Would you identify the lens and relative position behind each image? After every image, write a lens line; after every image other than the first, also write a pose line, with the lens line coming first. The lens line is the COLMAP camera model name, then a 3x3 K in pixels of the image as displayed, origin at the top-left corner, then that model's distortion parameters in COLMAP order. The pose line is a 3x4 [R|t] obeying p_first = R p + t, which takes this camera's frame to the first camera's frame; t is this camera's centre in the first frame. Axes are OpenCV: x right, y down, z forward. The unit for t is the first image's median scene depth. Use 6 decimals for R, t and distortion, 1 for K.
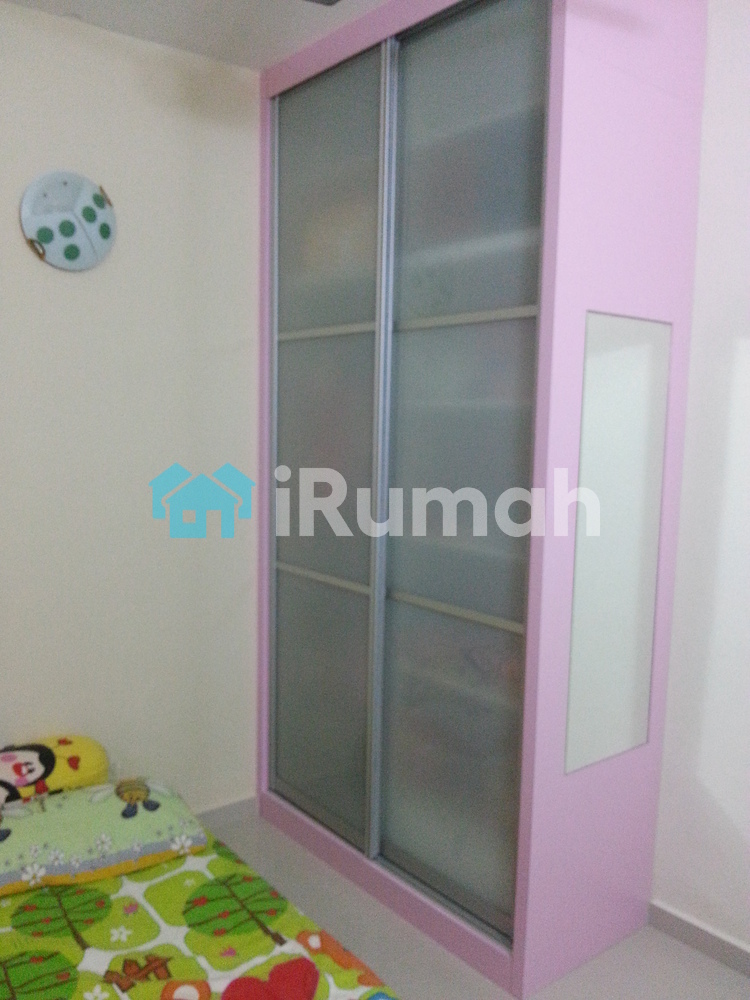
lens RADIAL K [[834.6, 0, 375.0], [0, 834.6, 500.0], [0, 0, 1]] dist [-0.076364, -0.001790]
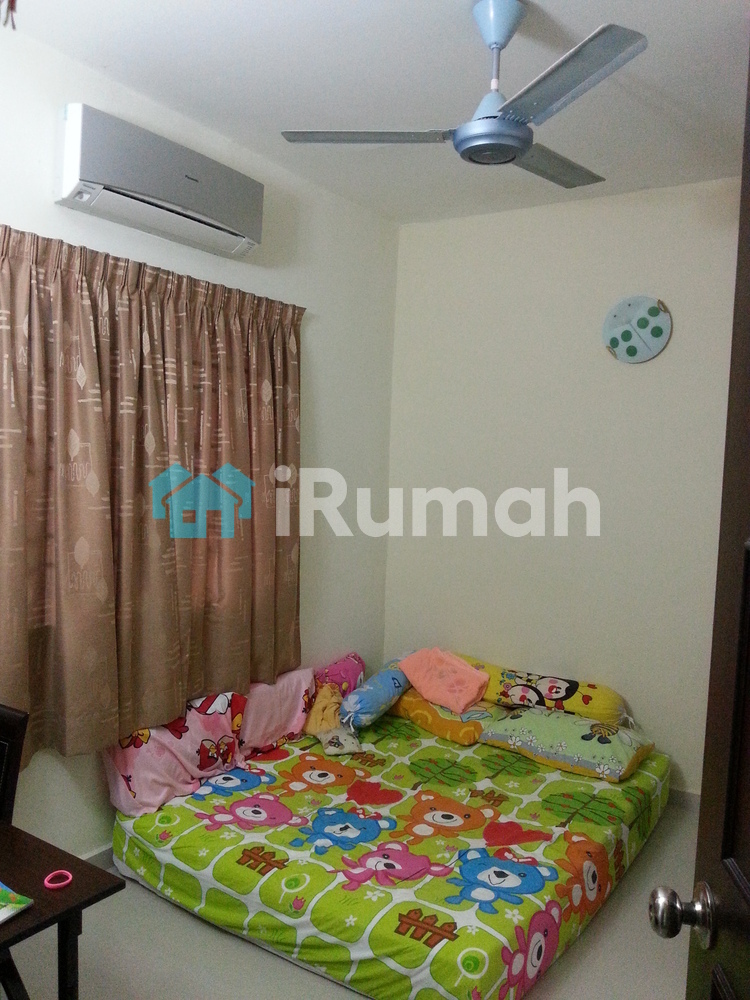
lens RADIAL K [[834.6, 0, 375.0], [0, 834.6, 500.0], [0, 0, 1]] dist [-0.076364, -0.001790]
pose [[0.282357, 0.025962, -0.958958, 0.949836], [-0.127195, 0.991821, -0.010600, 0.034977], [0.950840, 0.124968, 0.283350, 0.191526]]
